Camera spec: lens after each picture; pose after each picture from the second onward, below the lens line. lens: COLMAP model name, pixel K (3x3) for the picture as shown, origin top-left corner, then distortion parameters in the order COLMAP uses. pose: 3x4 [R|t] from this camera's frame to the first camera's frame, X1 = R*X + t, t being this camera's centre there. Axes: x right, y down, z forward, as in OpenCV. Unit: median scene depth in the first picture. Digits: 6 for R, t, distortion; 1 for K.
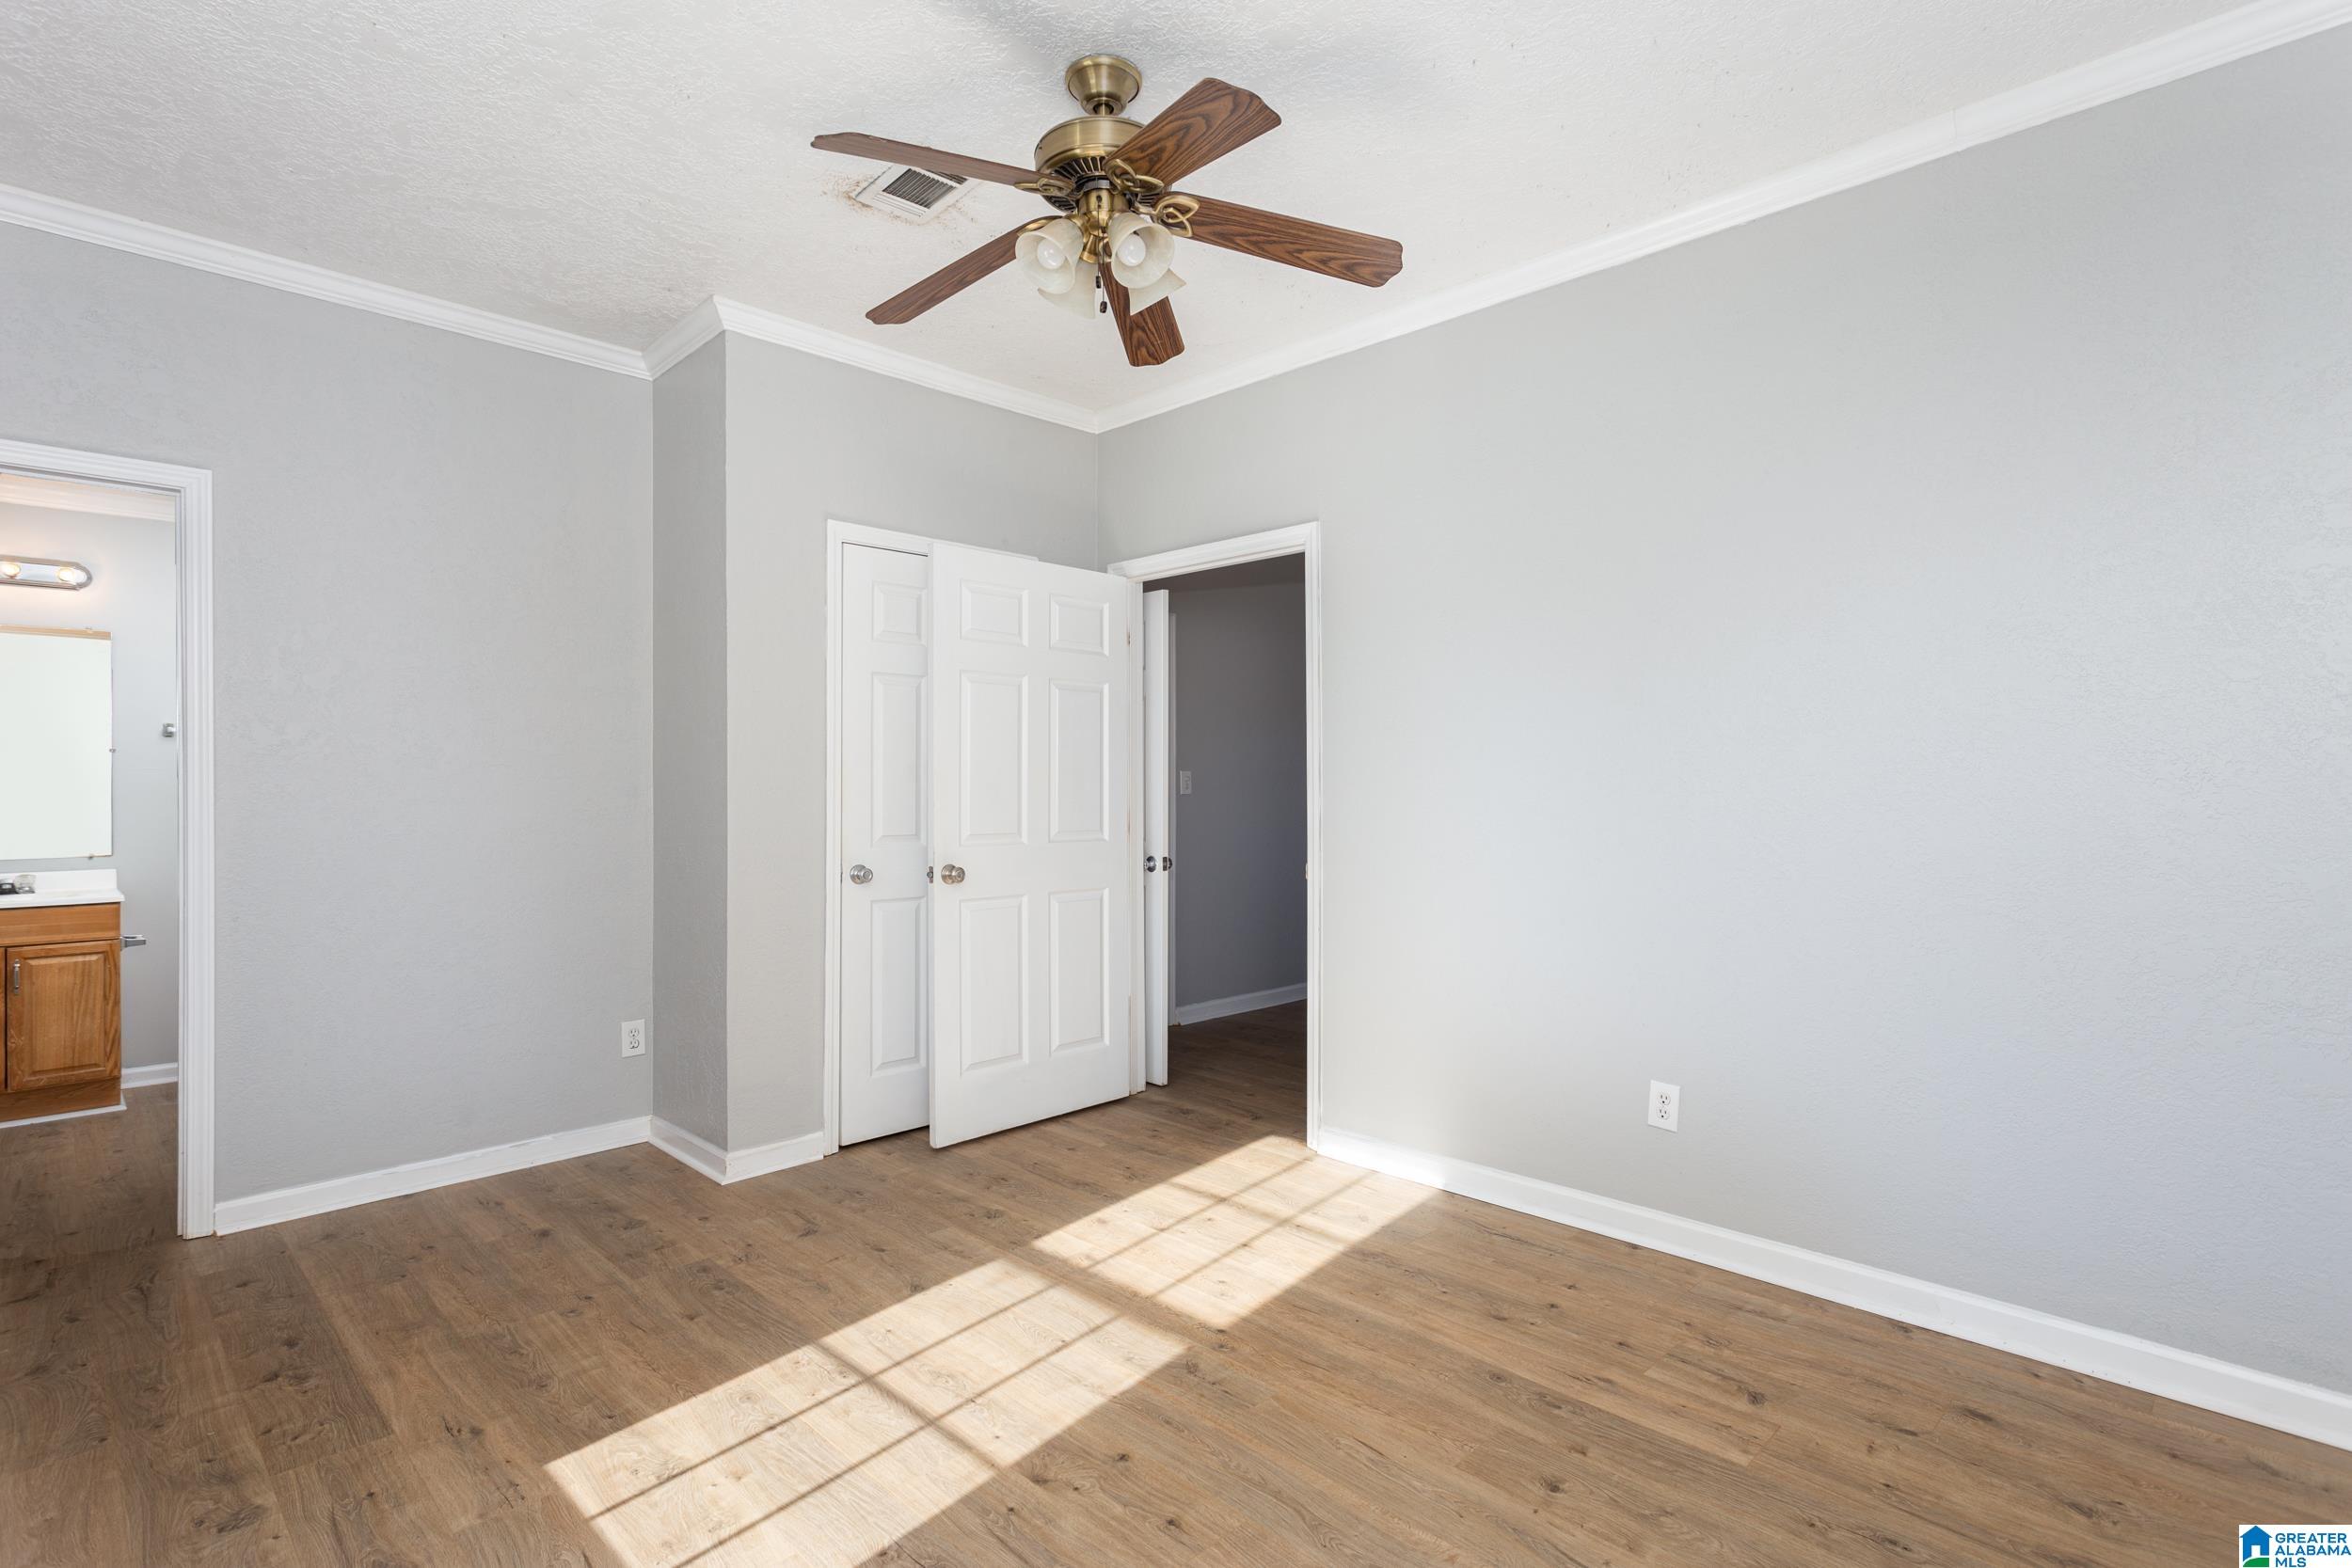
lens RADIAL K [[1158.4, 0, 1176.0], [0, 1158.4, 784.0], [0, 0, 1]] dist [0.000959, 0.000923]
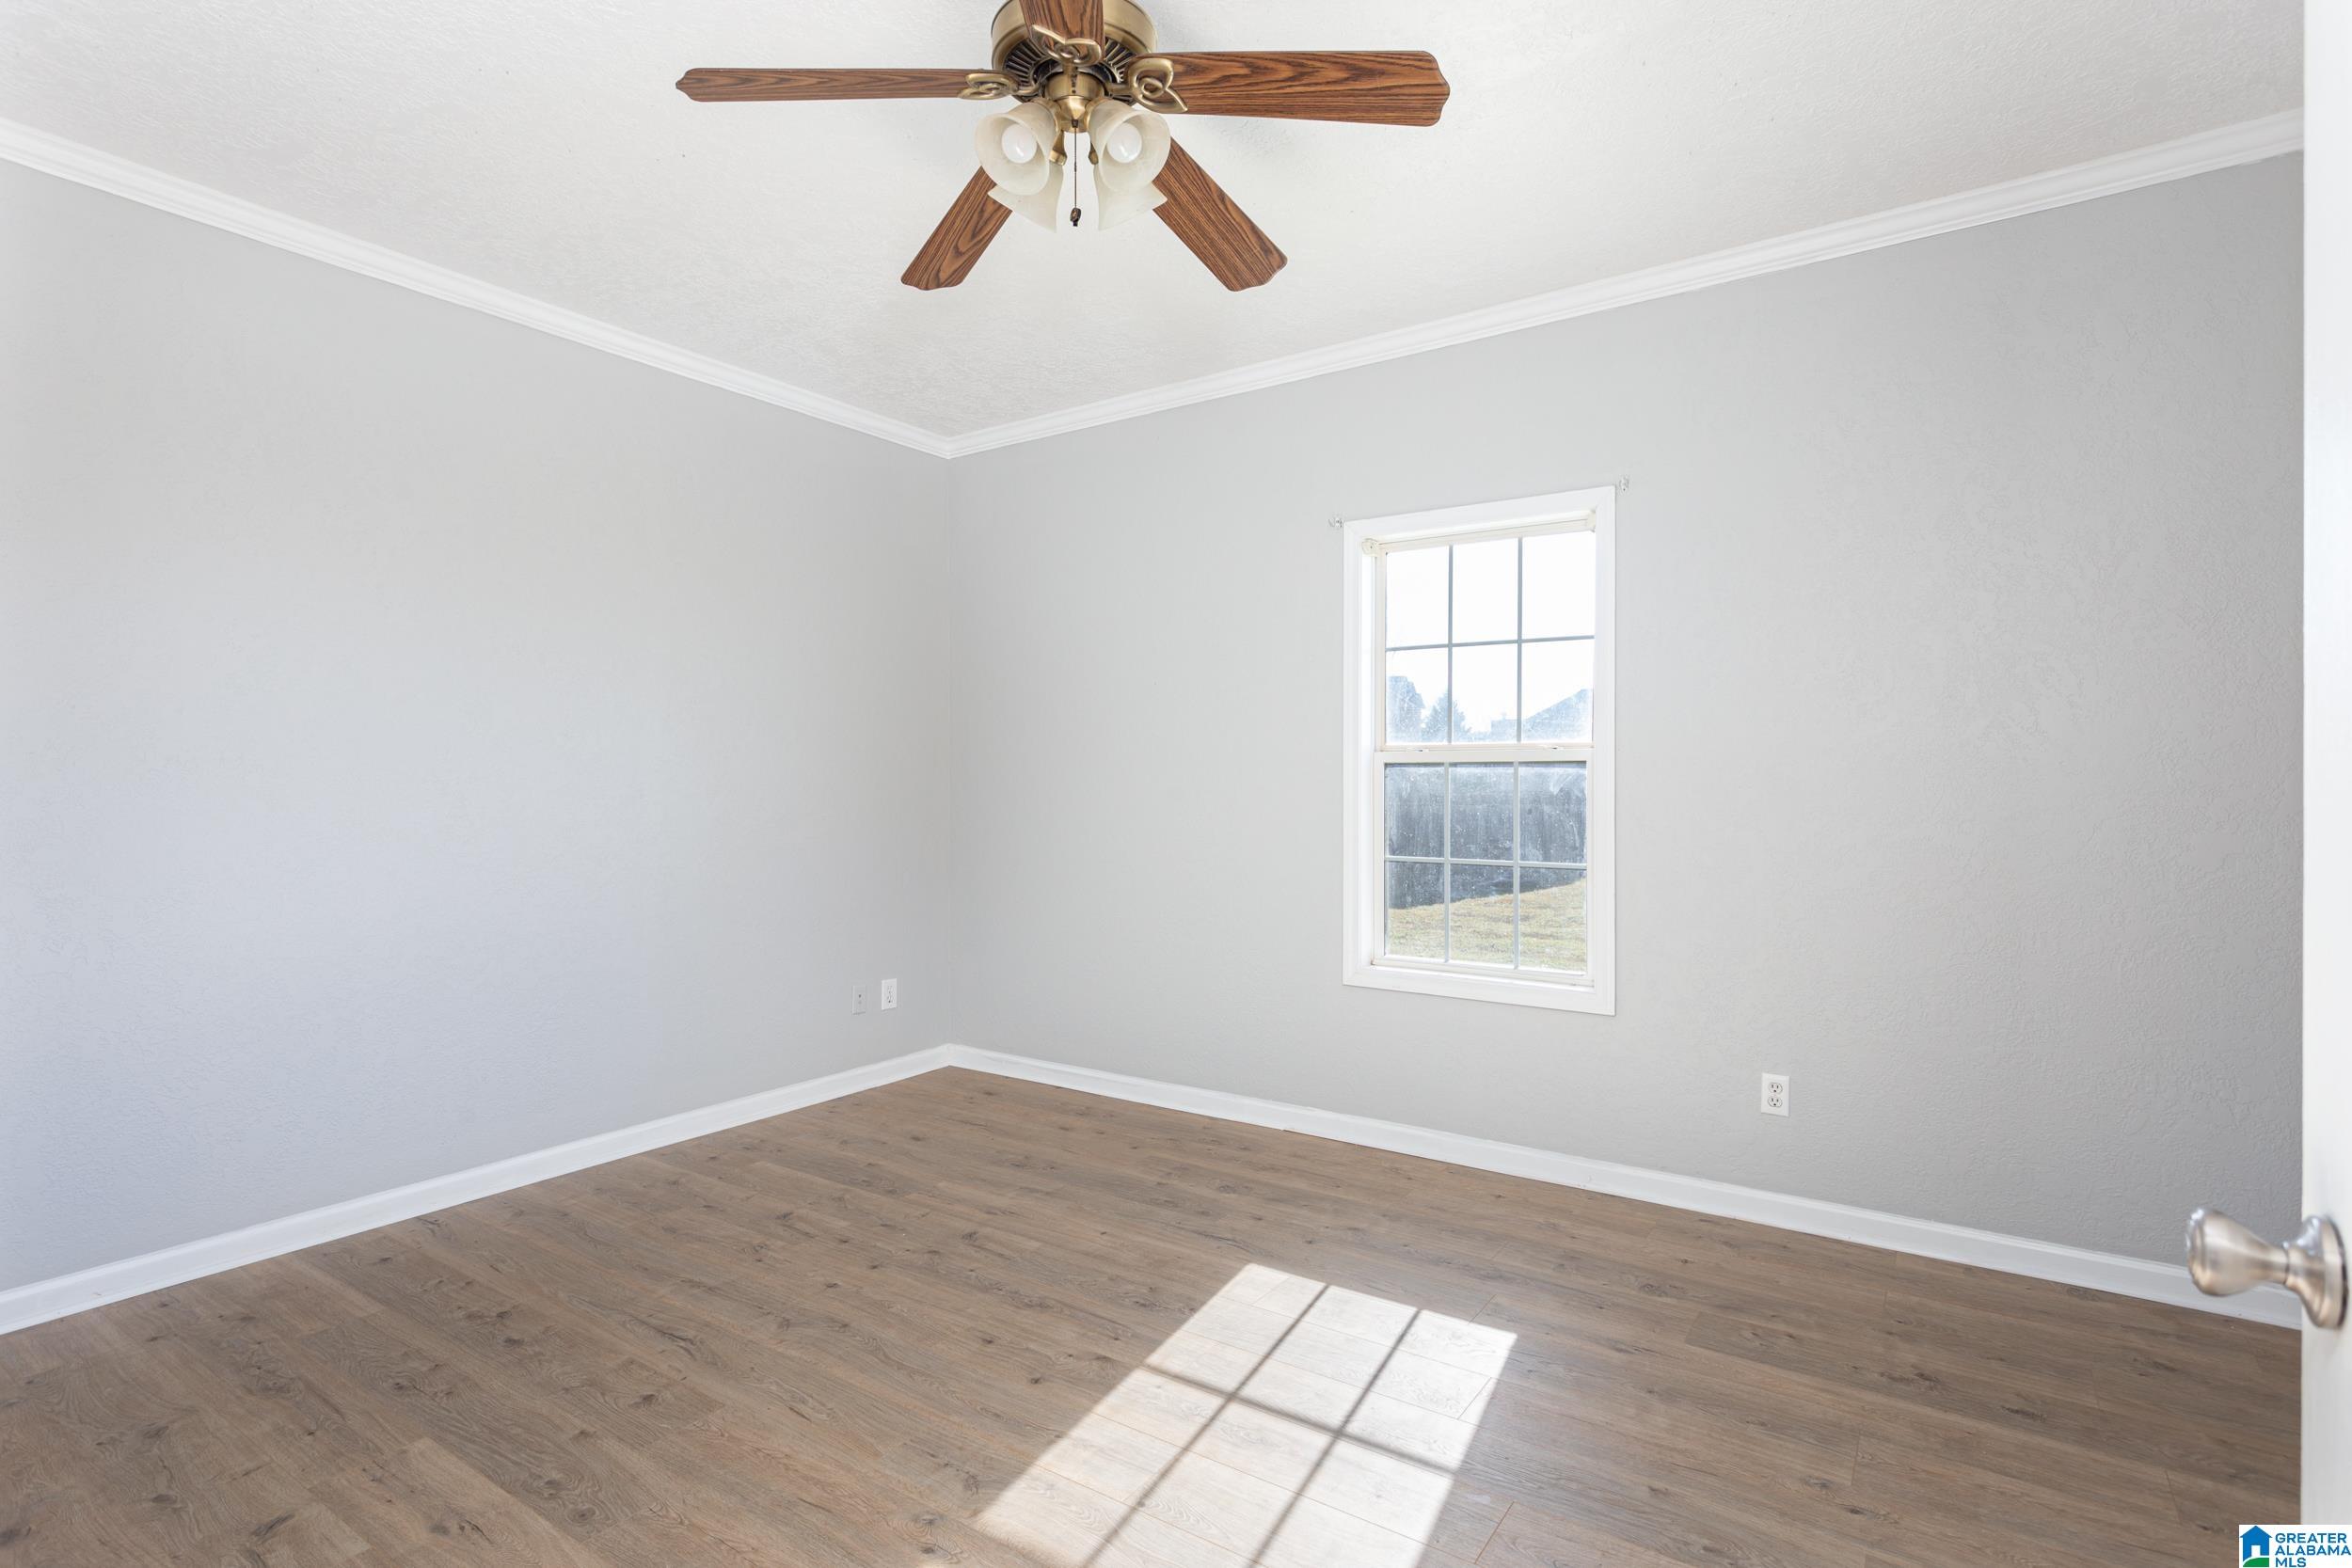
lens RADIAL K [[1158.4, 0, 1176.0], [0, 1158.4, 784.0], [0, 0, 1]] dist [0.000959, 0.000923]
pose [[-0.983887, 0.003392, -0.178757, 0.017737], [0.003356, 0.999994, 0.000504, 0.008898], [0.178758, -0.000104, -0.983893, 1.980234]]
